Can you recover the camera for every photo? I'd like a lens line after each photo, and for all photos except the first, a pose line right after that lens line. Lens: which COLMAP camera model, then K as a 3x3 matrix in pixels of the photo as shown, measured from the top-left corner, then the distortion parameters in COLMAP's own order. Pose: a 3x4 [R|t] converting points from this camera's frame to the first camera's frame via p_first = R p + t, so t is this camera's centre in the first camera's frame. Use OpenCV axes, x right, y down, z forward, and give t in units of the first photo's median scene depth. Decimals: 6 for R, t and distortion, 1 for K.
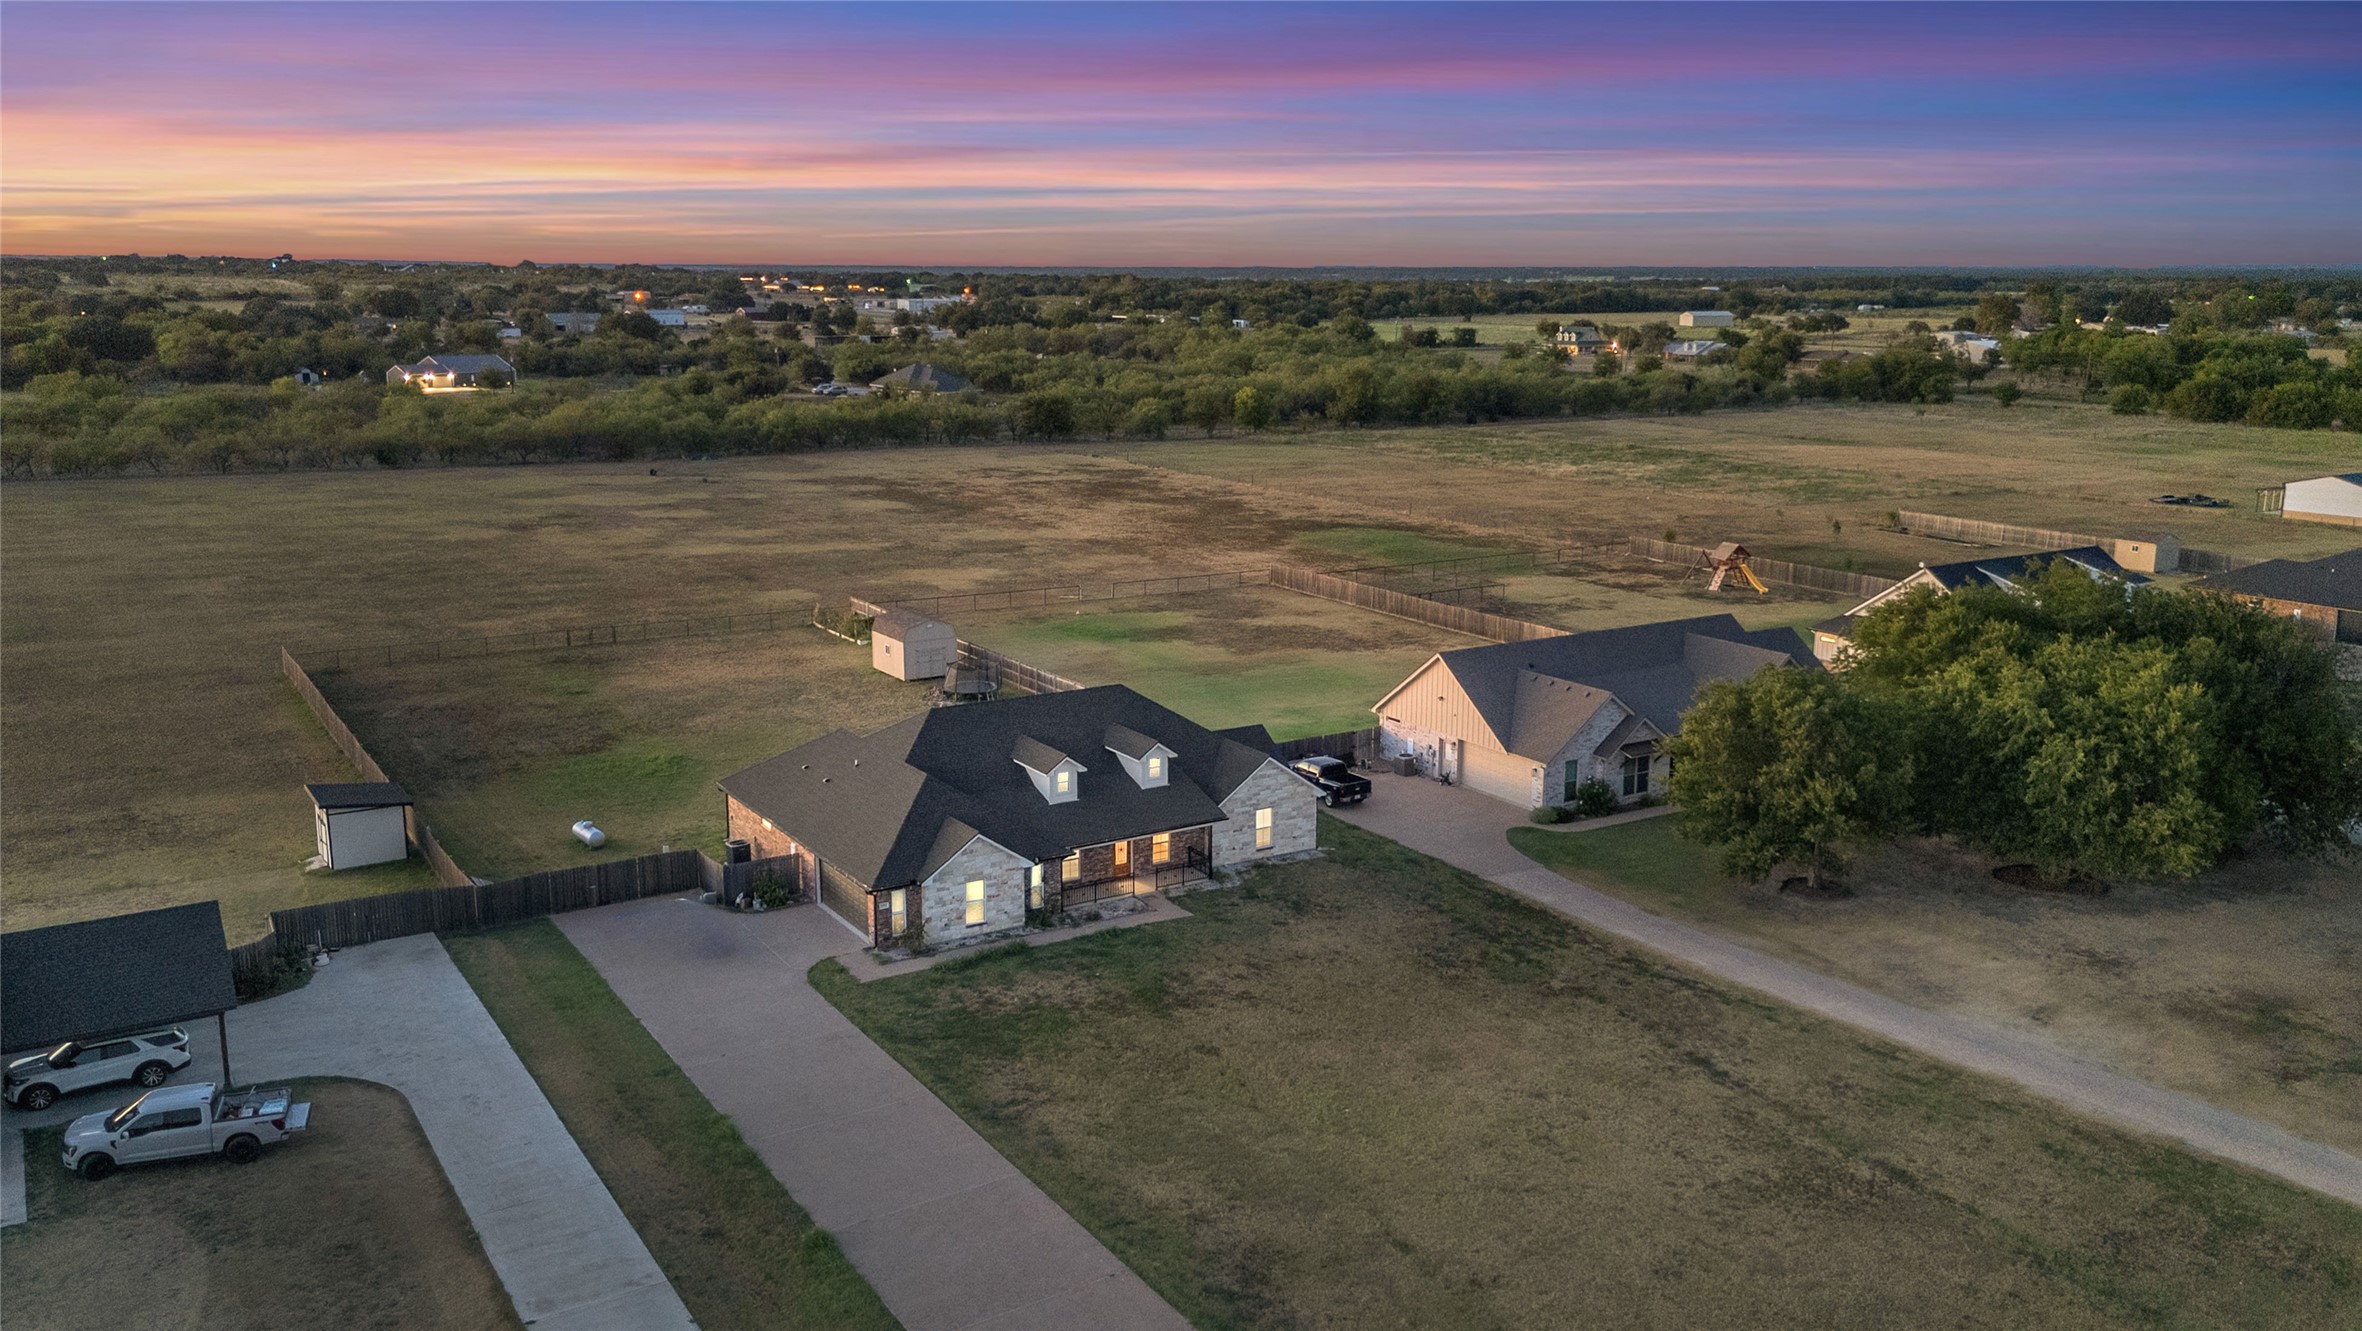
lens RADIAL K [[1874.5, 0, 1204.8], [0, 1874.5, 663.2], [0, 0, 1]] dist [0.129058, -0.222382]
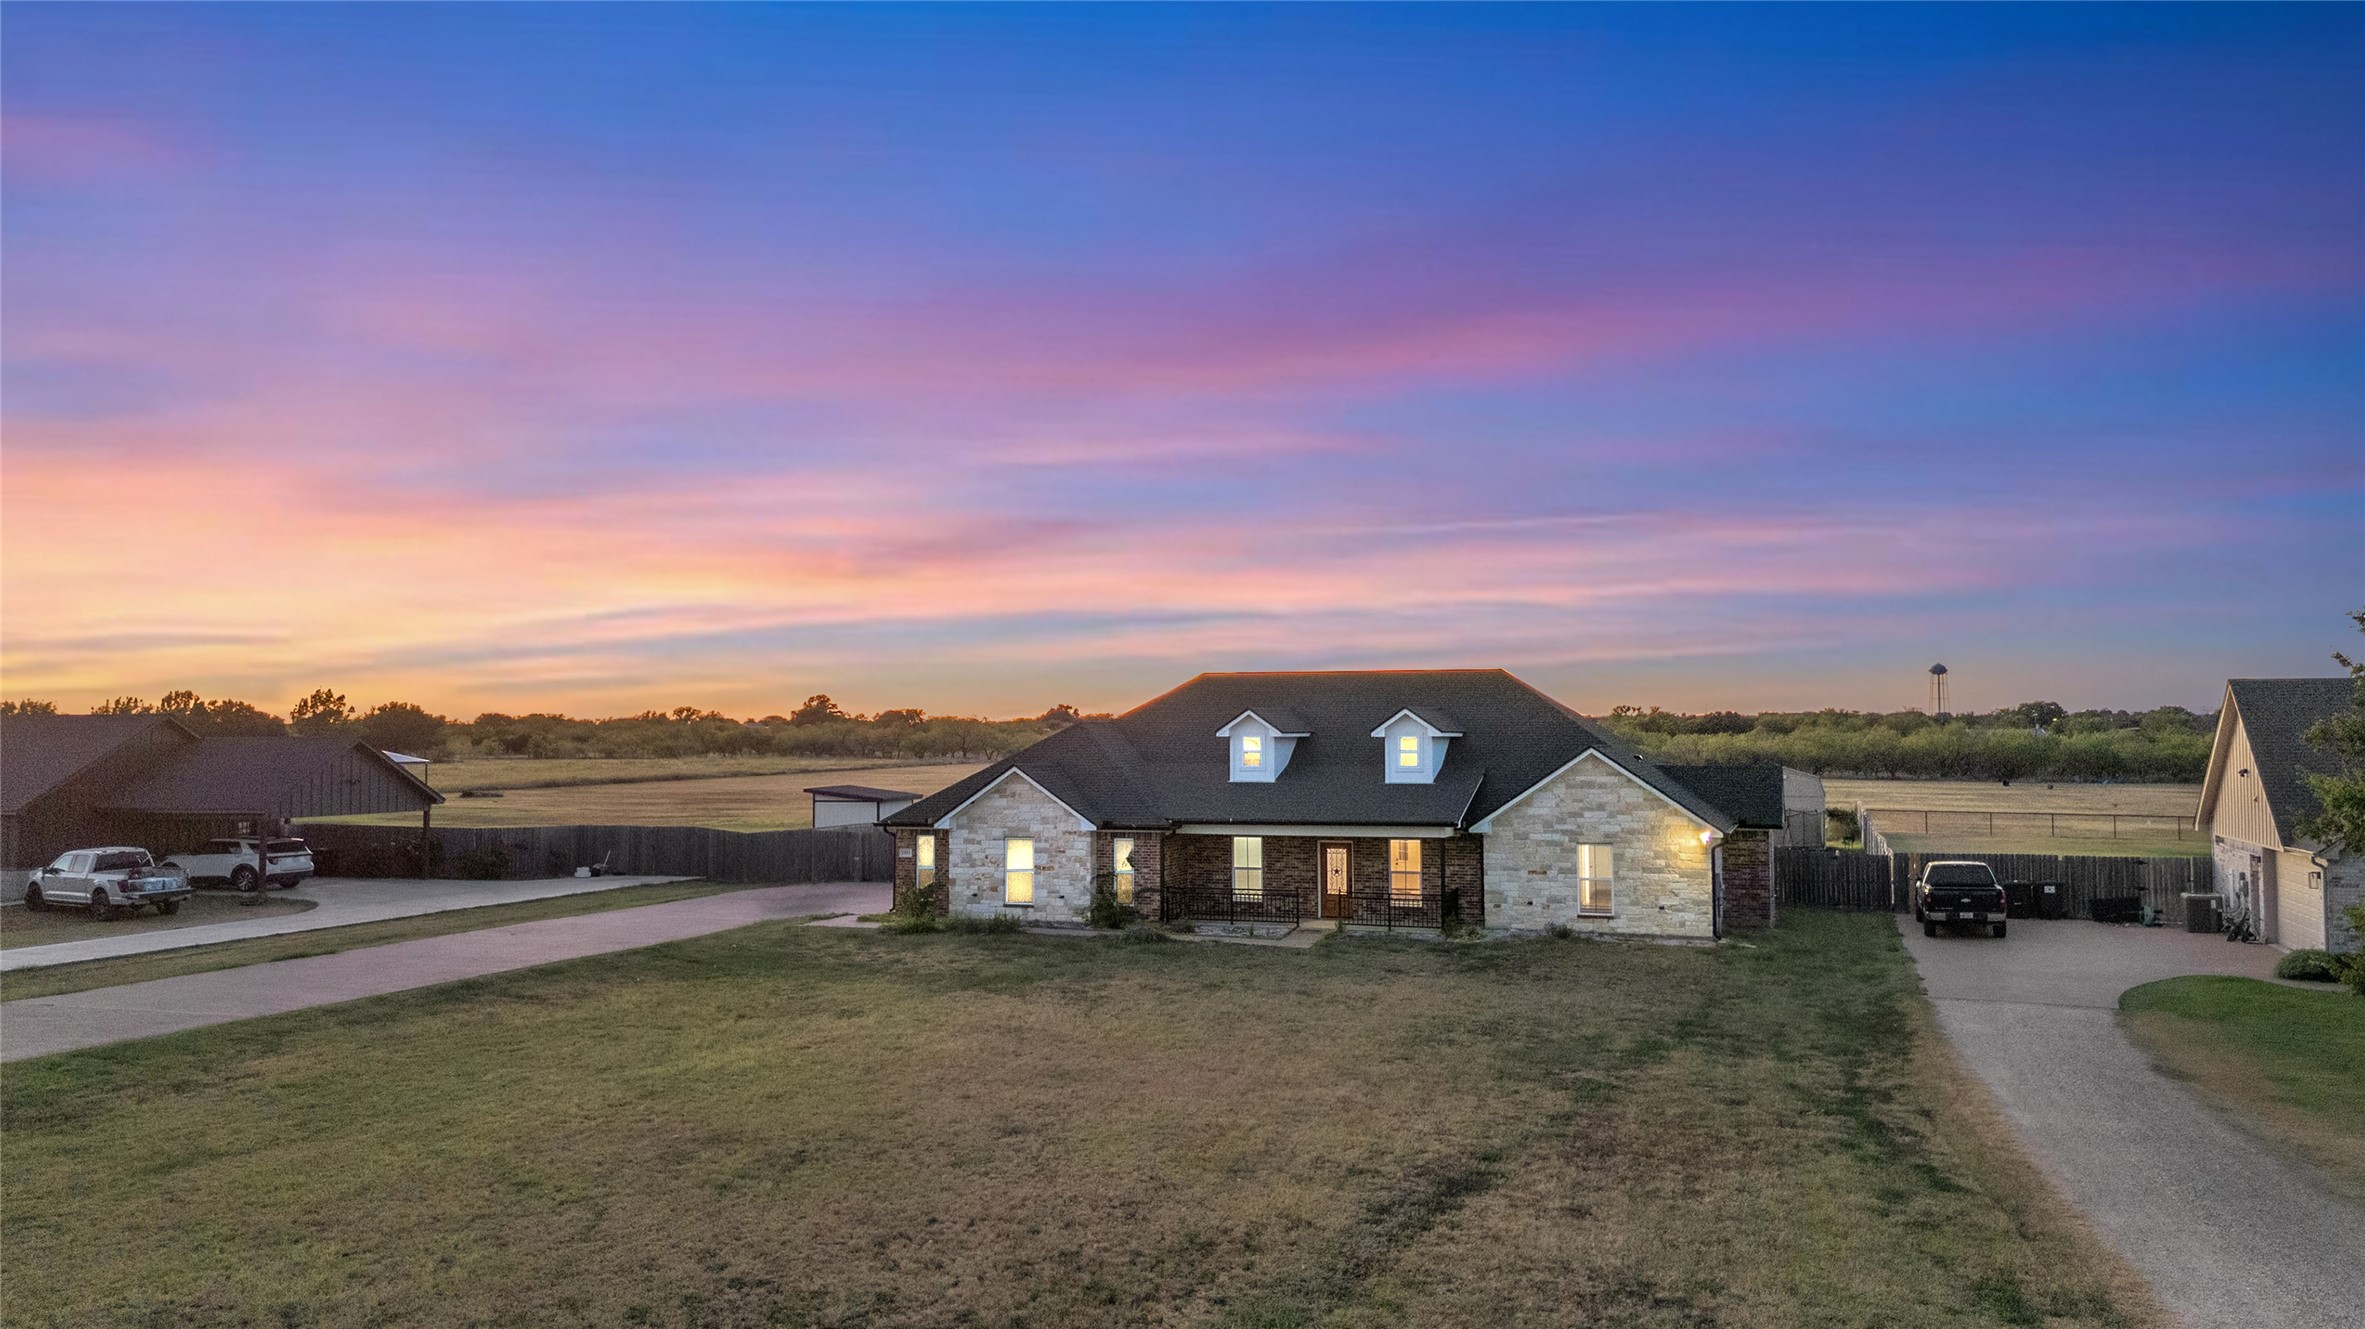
lens RADIAL K [[1818.1, 0, 1188.6], [0, 1818.1, 670.0], [0, 0, 1]] dist [0.131049, -0.202607]
pose [[0.621527, -0.033914, -0.782659, 0.437976], [-0.155763, 0.973765, -0.165889, 0.152645], [0.767752, 0.225014, 0.599939, 0.609277]]
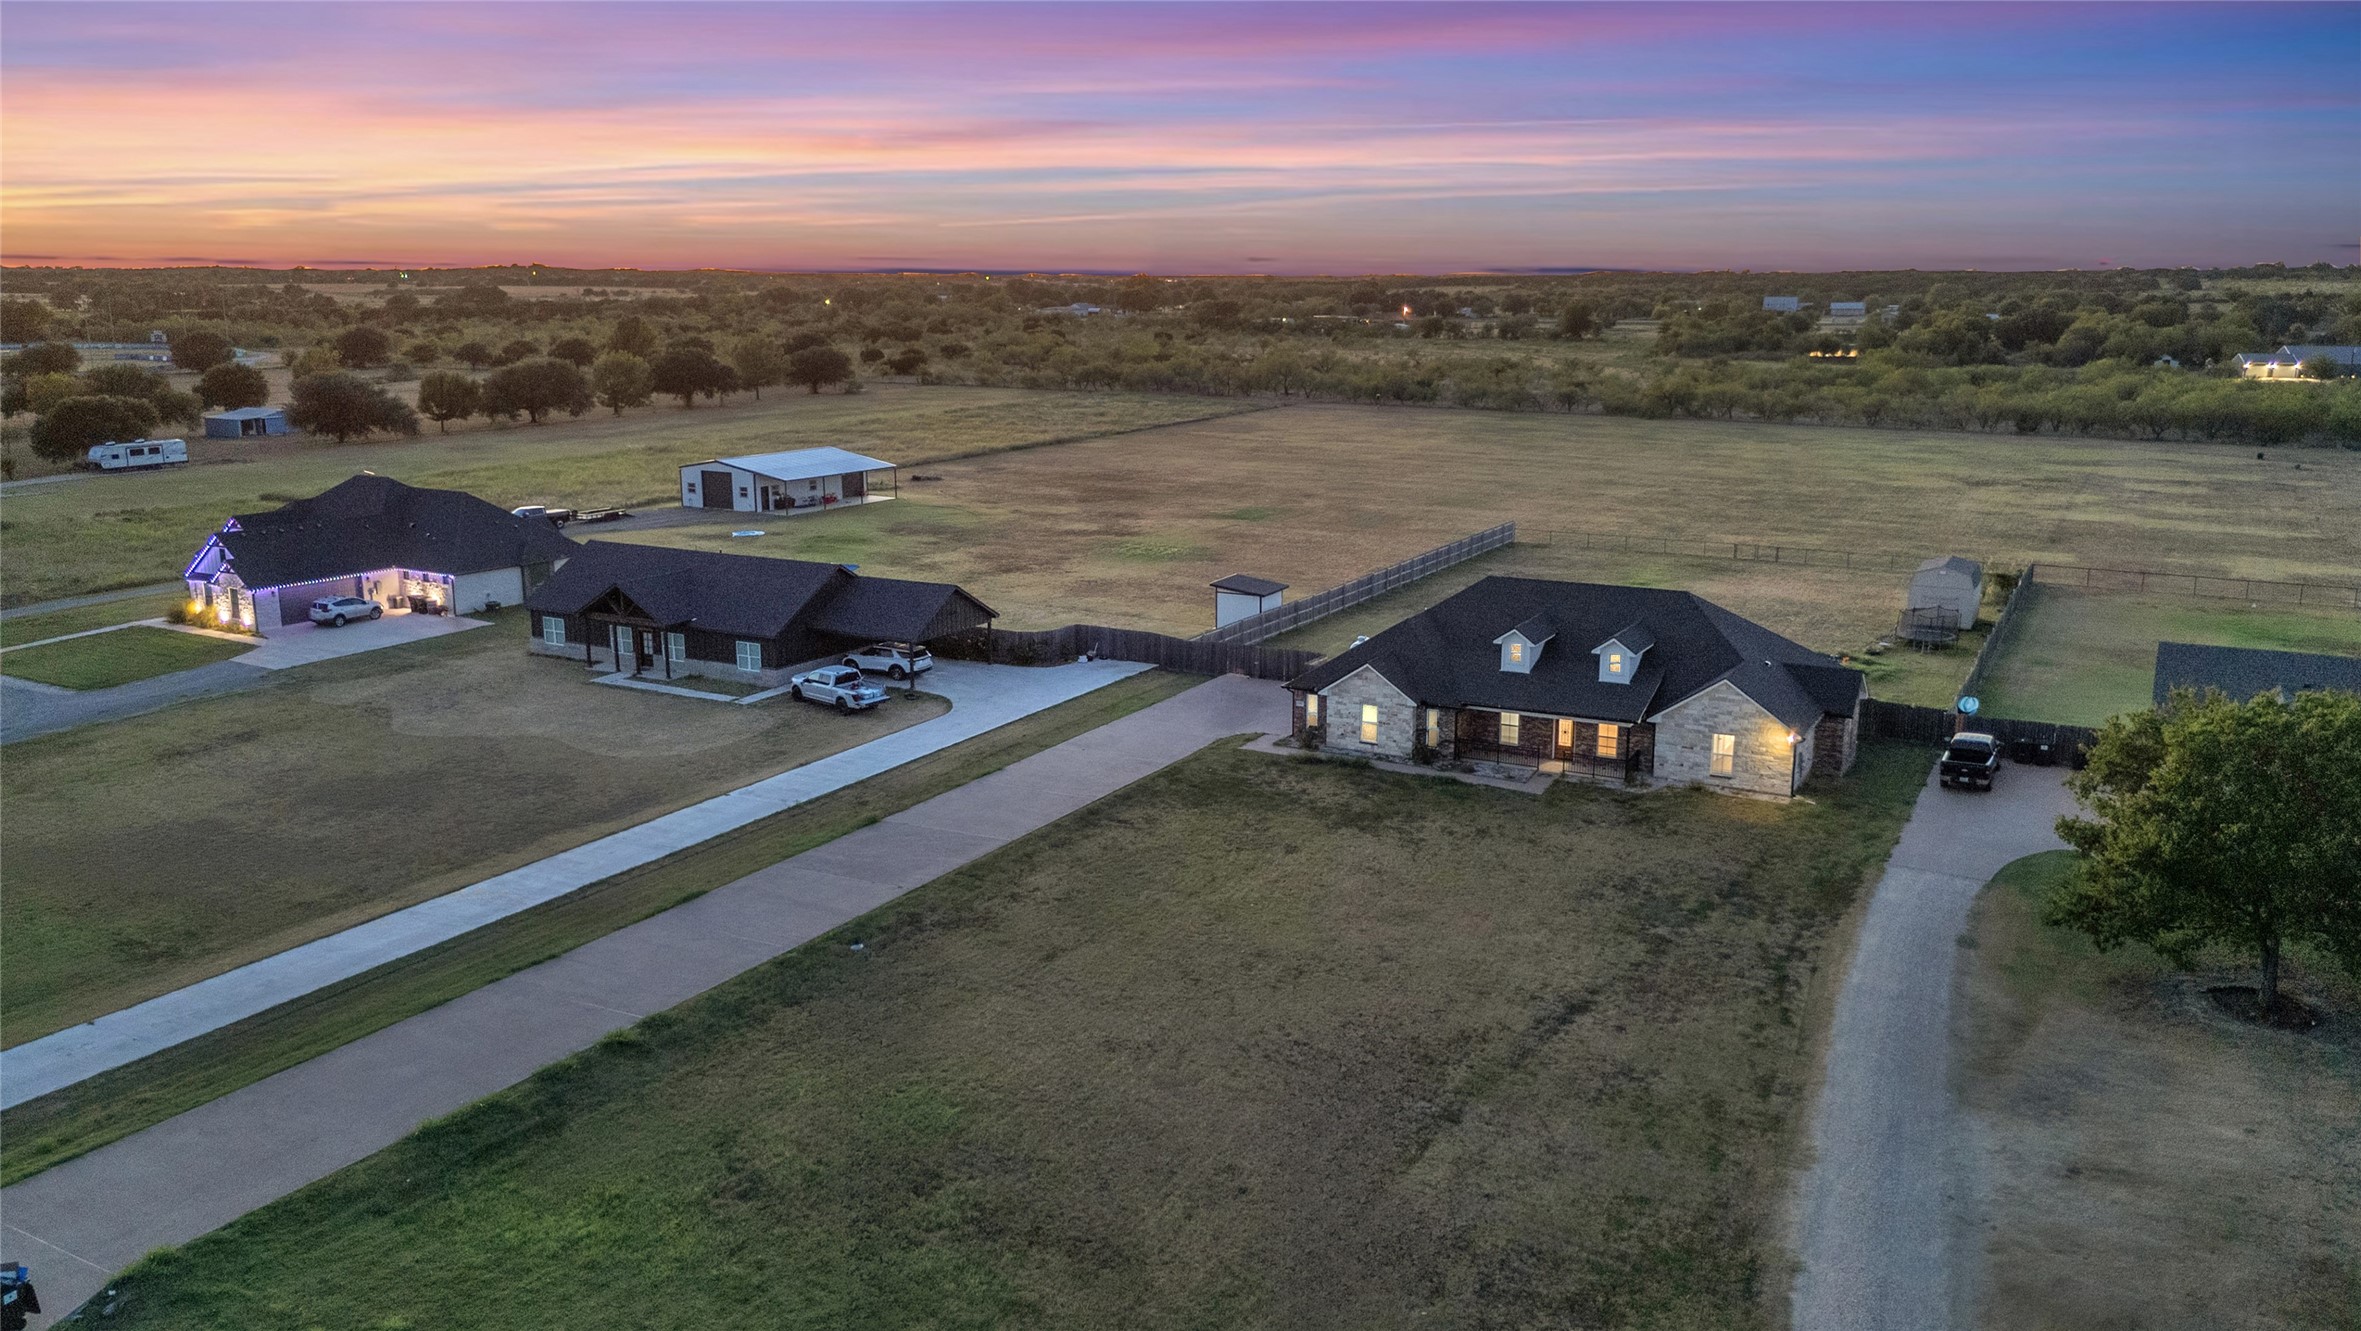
lens RADIAL K [[1770.6, 0, 1180.5], [0, 1770.6, 665.5], [0, 0, 1]] dist [0.098040, -0.143736]
pose [[0.480081, 0.183351, -0.857849, 0.738618], [-0.177242, 0.978018, 0.109845, -0.007890], [0.859132, 0.099312, 0.502025, 0.335138]]
